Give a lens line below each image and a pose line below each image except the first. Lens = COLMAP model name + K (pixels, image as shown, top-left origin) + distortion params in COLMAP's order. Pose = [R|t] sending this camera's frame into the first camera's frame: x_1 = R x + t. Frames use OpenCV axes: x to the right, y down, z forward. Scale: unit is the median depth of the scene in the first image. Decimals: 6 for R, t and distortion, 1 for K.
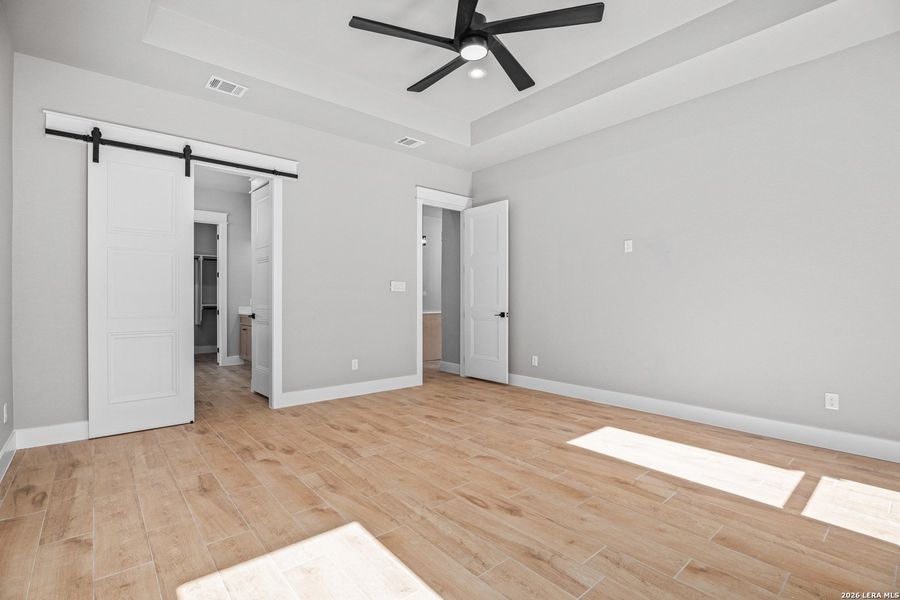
lens RADIAL K [[413.7, 0, 451.5], [0, 413.7, 299.1], [0, 0, 1]] dist [-0.009314, -0.000247]
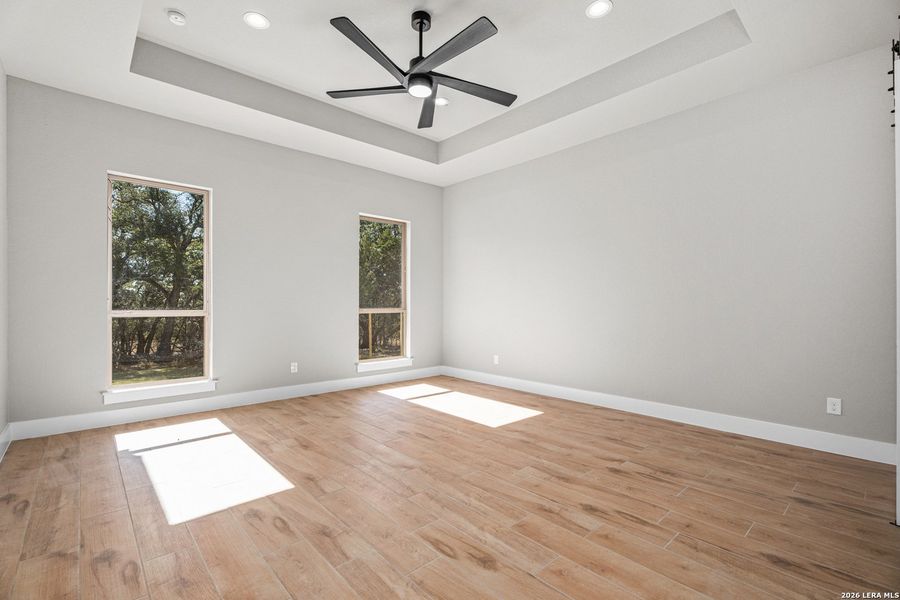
lens RADIAL K [[413.7, 0, 448.8], [0, 413.7, 301.7], [0, 0, 1]] dist [-0.009314, -0.000247]
pose [[-0.999704, -0.003068, -0.024131, 0.000565], [-0.003025, 0.999994, -0.001805, -0.004287], [0.024136, -0.001731, -0.999707, 1.940324]]
